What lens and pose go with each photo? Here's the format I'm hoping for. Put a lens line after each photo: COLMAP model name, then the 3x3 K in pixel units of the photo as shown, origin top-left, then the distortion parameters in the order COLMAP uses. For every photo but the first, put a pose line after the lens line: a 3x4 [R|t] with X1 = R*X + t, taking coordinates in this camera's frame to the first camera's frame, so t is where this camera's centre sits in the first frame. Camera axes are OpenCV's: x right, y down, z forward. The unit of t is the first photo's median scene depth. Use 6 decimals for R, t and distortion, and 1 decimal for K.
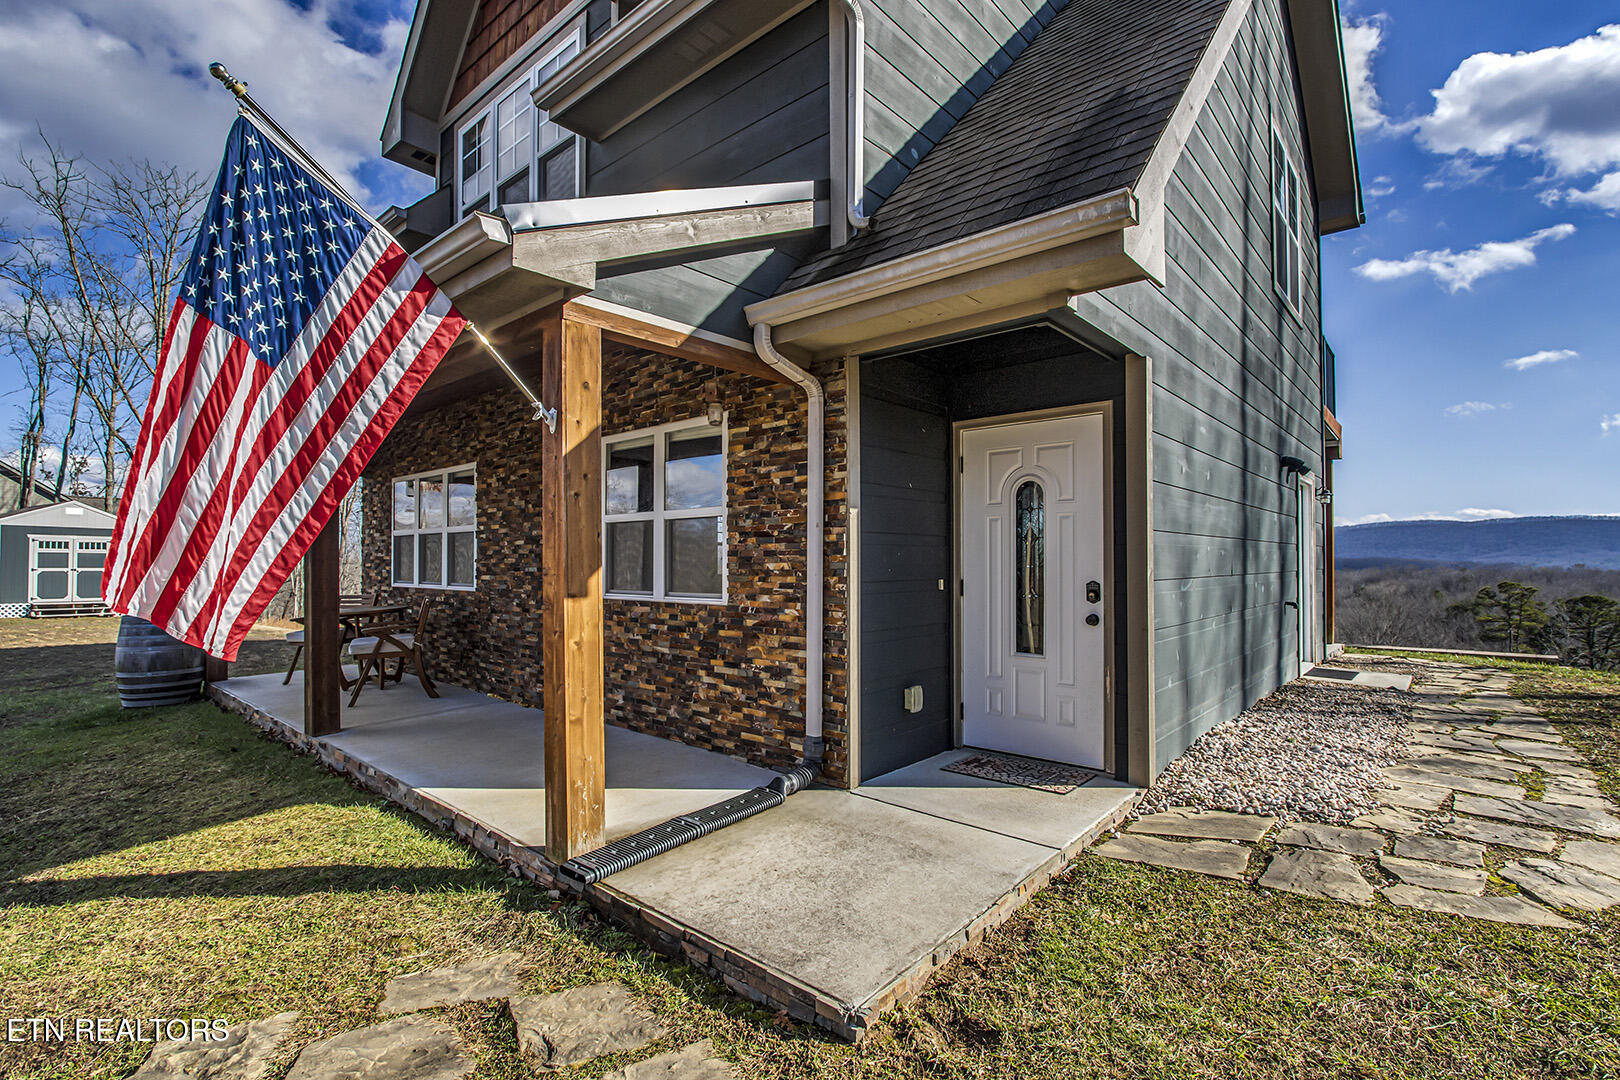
lens RADIAL K [[784.6, 0, 803.7], [0, 784.6, 544.0], [0, 0, 1]] dist [-0.031534, 0.000538]
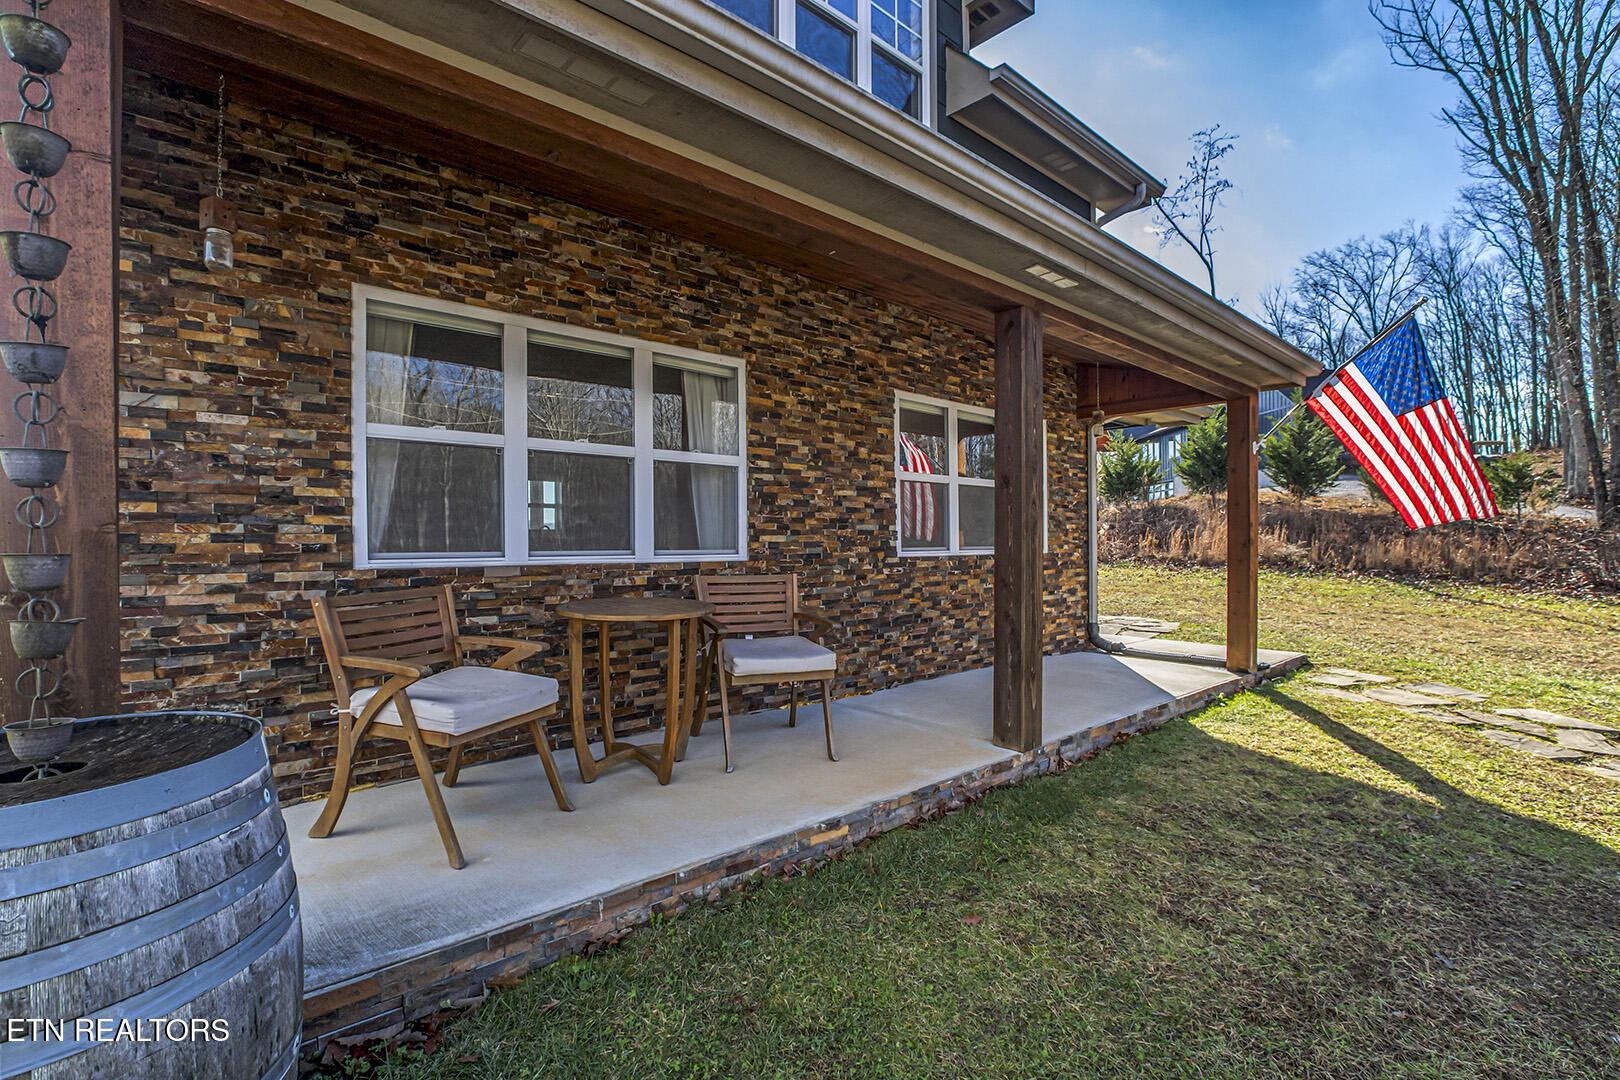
lens RADIAL K [[784.6, 0, 803.7], [0, 784.6, 544.0], [0, 0, 1]] dist [-0.031534, 0.000538]
pose [[0.068901, 0.003073, 0.997619, -1.596801], [-0.014644, 0.999891, -0.002069, 0.071617], [-0.997516, -0.014466, 0.068939, 1.365360]]
